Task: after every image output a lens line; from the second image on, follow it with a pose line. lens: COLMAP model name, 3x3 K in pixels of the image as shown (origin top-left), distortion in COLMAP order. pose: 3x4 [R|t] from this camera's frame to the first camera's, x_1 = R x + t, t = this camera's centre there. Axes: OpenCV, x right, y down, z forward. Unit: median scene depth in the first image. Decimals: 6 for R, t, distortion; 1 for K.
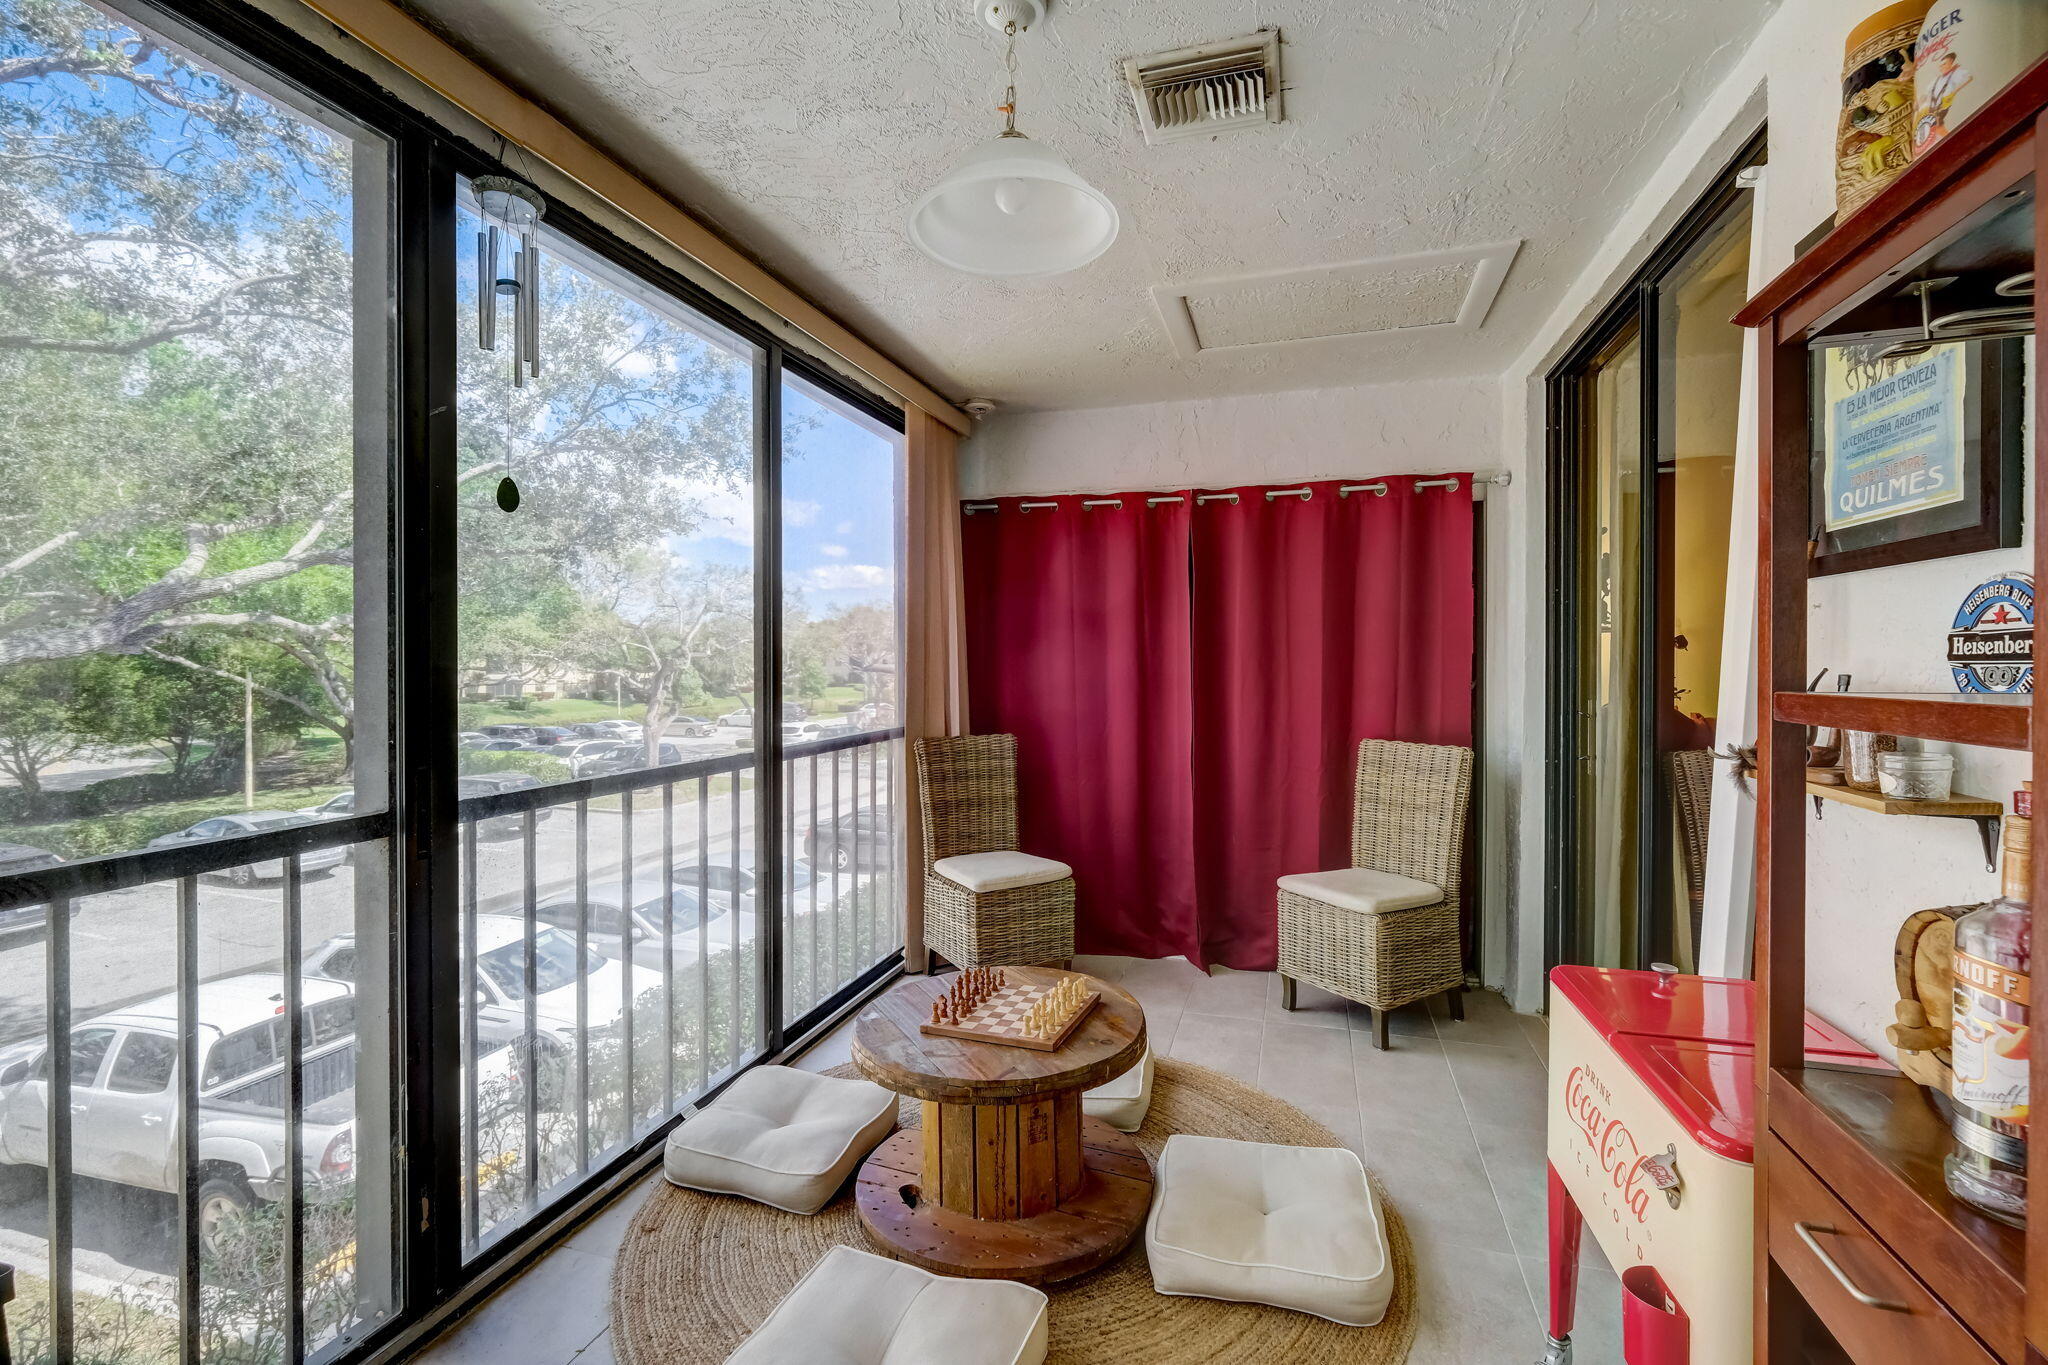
lens RADIAL K [[883.7, 0, 1024.4], [0, 883.7, 670.5], [0, 0, 1]] dist [-0.000871, -0.000135]
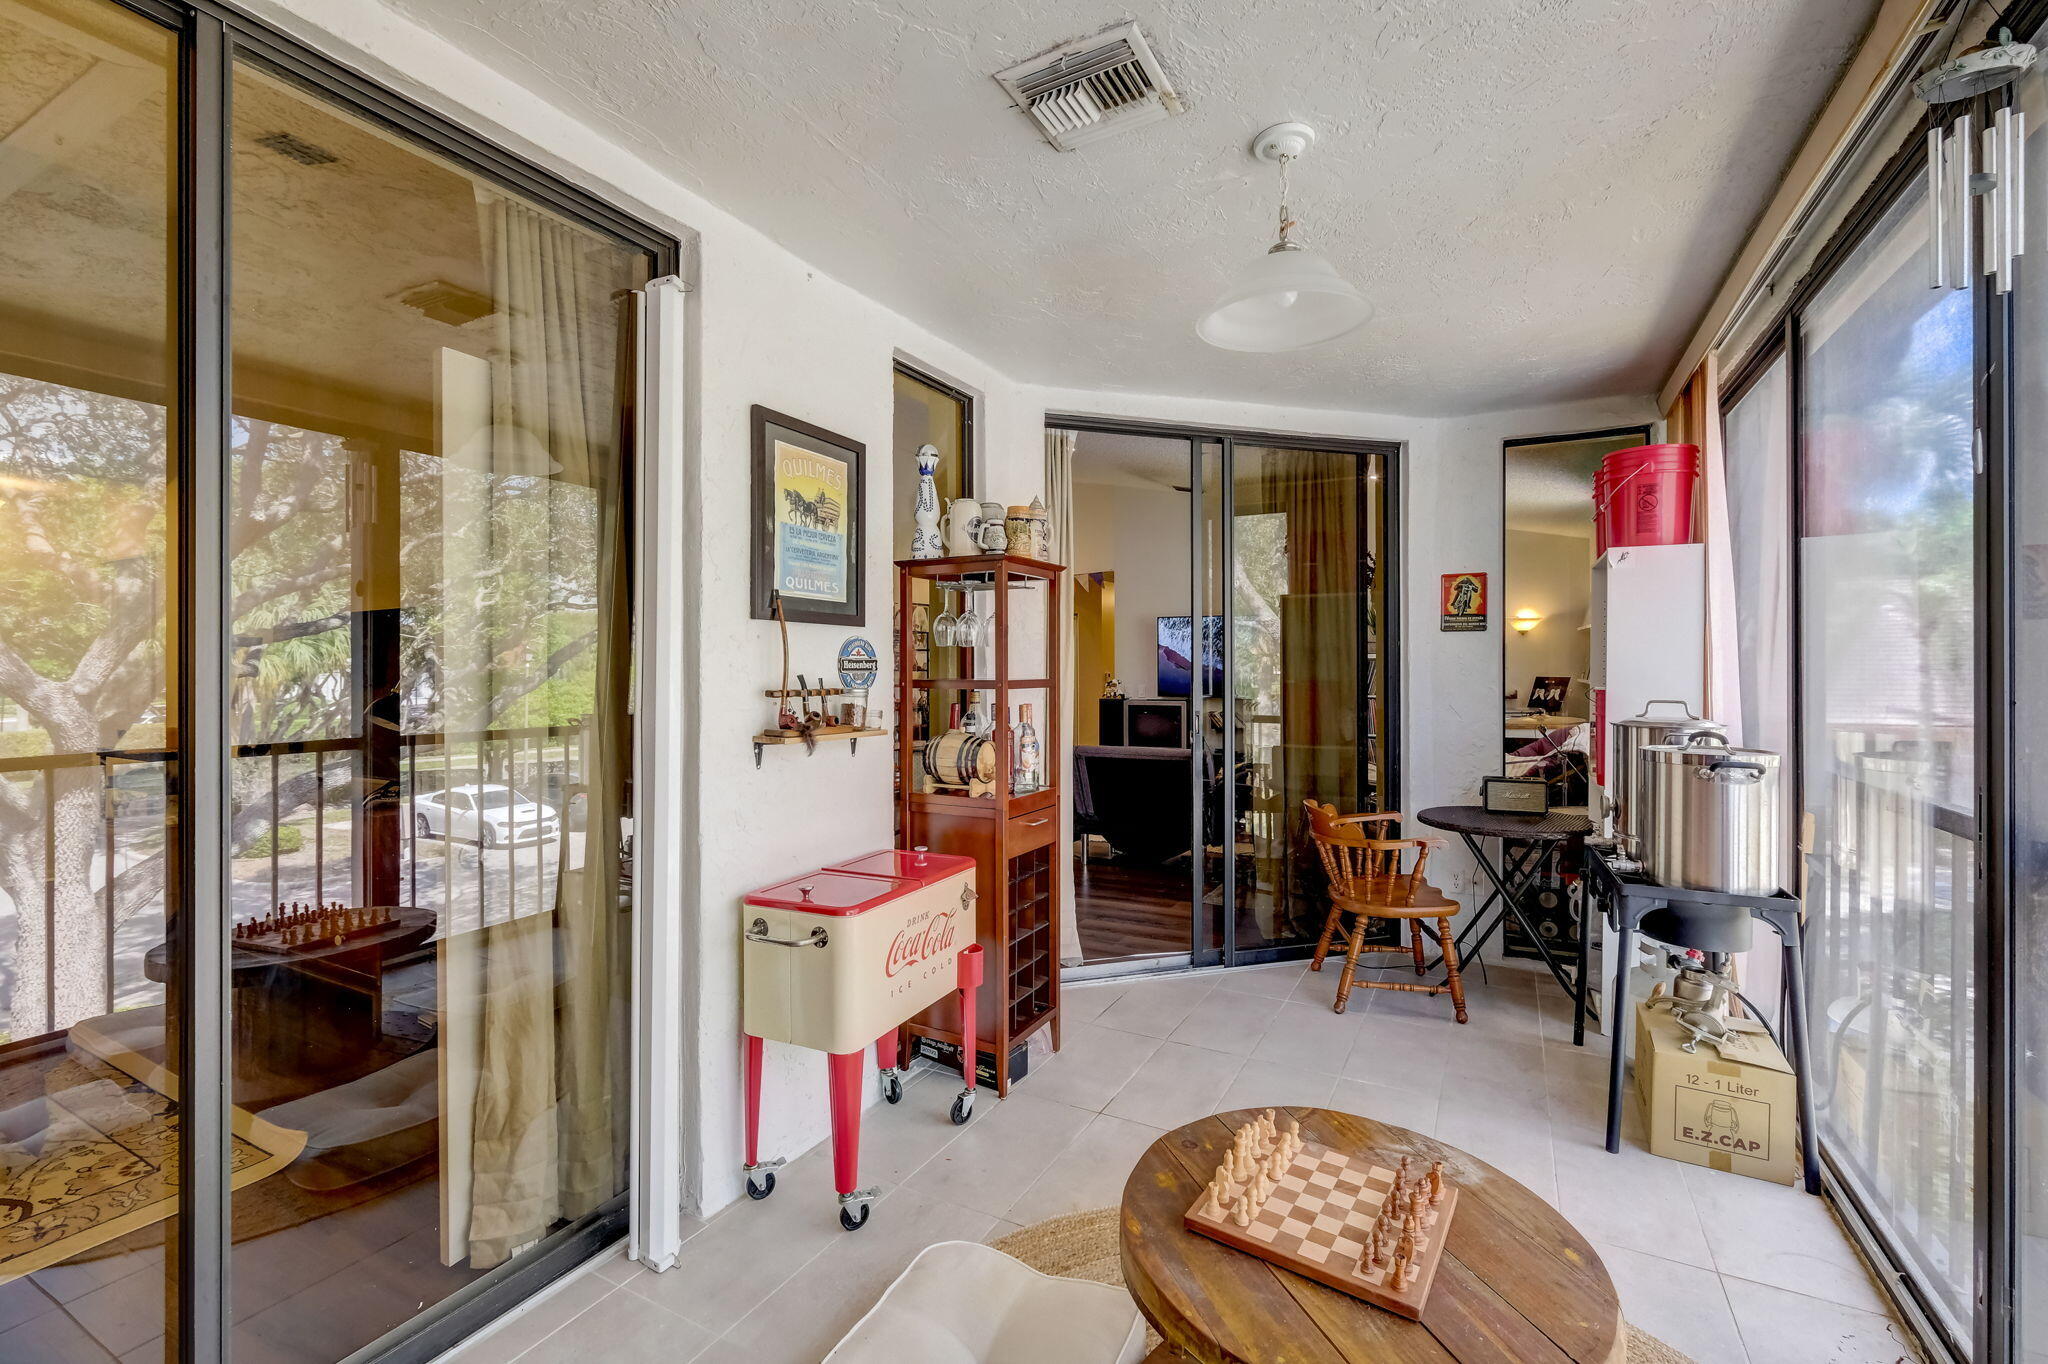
lens RADIAL K [[883.7, 0, 1025.5], [0, 883.7, 680.0], [0, 0, 1]] dist [-0.000871, -0.000135]
pose [[-0.982047, -0.000992, 0.188636, 0.083364], [0.001636, 0.999904, 0.013778, -0.009861], [-0.188631, 0.013840, -0.981950, 1.695303]]
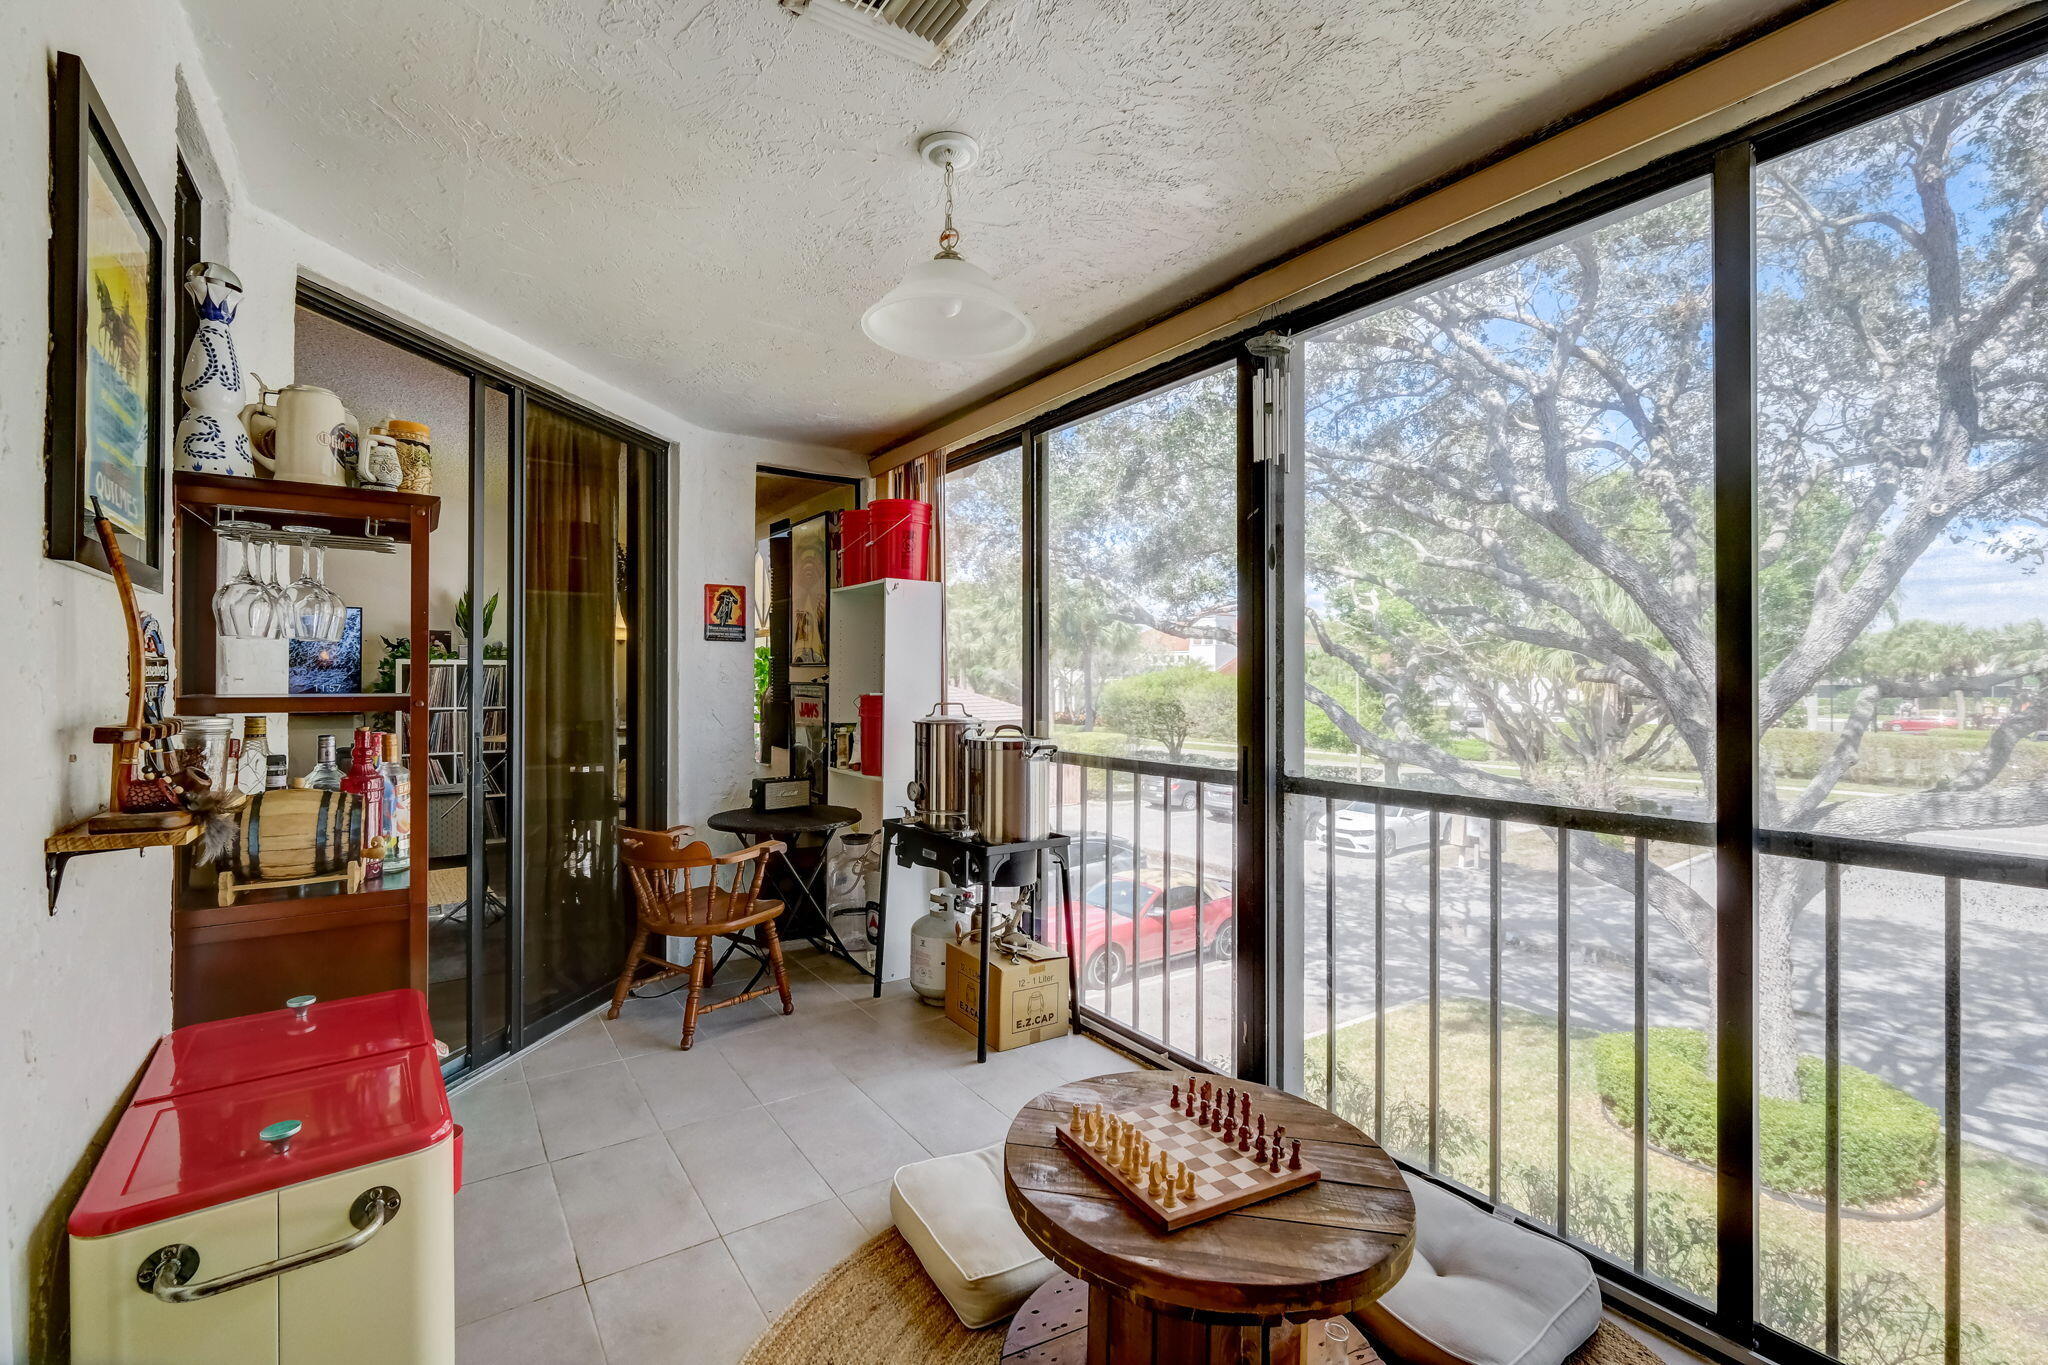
lens RADIAL K [[883.7, 0, 1019.9], [0, 883.7, 677.6], [0, 0, 1]] dist [-0.000871, -0.000135]
pose [[-0.619619, -0.000968, -0.784902, 0.662250], [-0.004251, 0.999989, 0.002122, -0.012505], [0.784891, 0.004651, -0.619616, 1.368056]]
